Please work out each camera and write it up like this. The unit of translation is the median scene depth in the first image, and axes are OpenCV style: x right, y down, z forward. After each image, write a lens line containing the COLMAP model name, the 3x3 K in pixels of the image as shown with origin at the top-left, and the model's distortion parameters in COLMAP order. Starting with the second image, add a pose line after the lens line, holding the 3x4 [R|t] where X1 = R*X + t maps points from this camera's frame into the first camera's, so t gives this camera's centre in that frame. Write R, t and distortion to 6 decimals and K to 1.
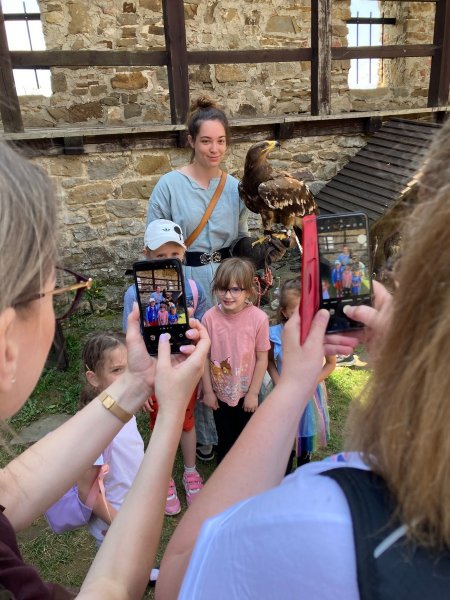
lens RADIAL K [[491.8, 0, 223.3], [0, 491.8, 292.0], [0, 0, 1]] dist [0.004484, 0.002119]
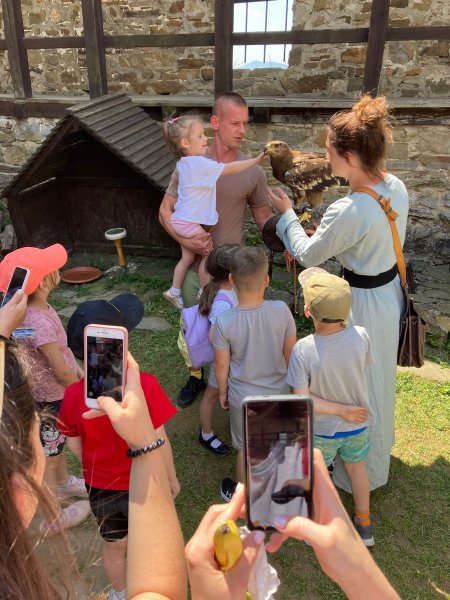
lens RADIAL K [[491.8, 0, 223.3], [0, 491.8, 292.0], [0, 0, 1]] dist [0.004484, 0.002119]
pose [[0.788940, 0.276158, -0.548917, 0.297339], [-0.239030, 0.960886, 0.139868, -0.027212], [0.566072, 0.020861, 0.824092, -0.005521]]
